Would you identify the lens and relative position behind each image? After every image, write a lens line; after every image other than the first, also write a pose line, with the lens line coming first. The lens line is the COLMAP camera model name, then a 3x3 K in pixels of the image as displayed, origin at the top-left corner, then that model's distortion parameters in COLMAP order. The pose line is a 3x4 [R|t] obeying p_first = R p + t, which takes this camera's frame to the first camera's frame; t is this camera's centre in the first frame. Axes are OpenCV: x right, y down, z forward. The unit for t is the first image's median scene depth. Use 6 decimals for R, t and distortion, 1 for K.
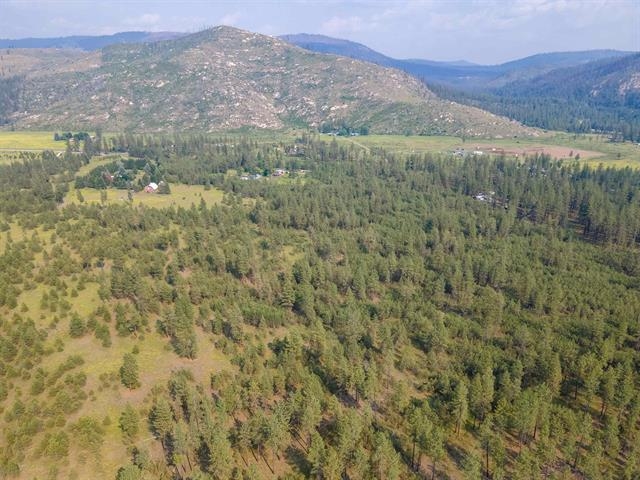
lens RADIAL K [[469.7, 0, 314.9], [0, 469.7, 237.0], [0, 0, 1]] dist [0.028360, 0.021135]
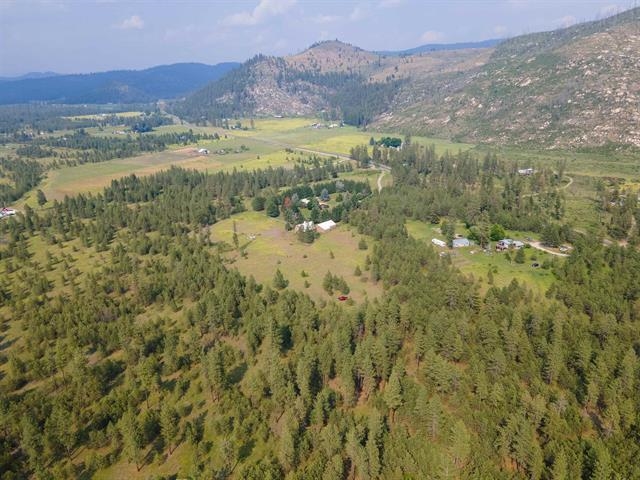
lens RADIAL K [[469.7, 0, 316.3], [0, 469.7, 238.1], [0, 0, 1]] dist [0.028360, 0.021135]
pose [[0.649660, 0.233151, -0.723590, 0.099144], [-0.227047, 0.967875, 0.108014, -0.083639], [0.725529, 0.094116, 0.681726, 0.246083]]
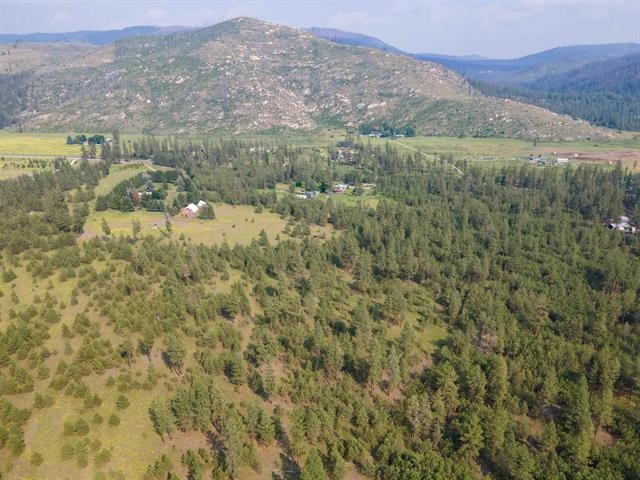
lens RADIAL K [[469.7, 0, 315.6], [0, 469.7, 235.3], [0, 0, 1]] dist [0.028360, 0.021135]
pose [[0.999932, 0.001765, -0.011556, -0.059493], [-0.001690, 0.999977, 0.006506, -0.032565], [0.011567, -0.006486, 0.999912, 0.095658]]
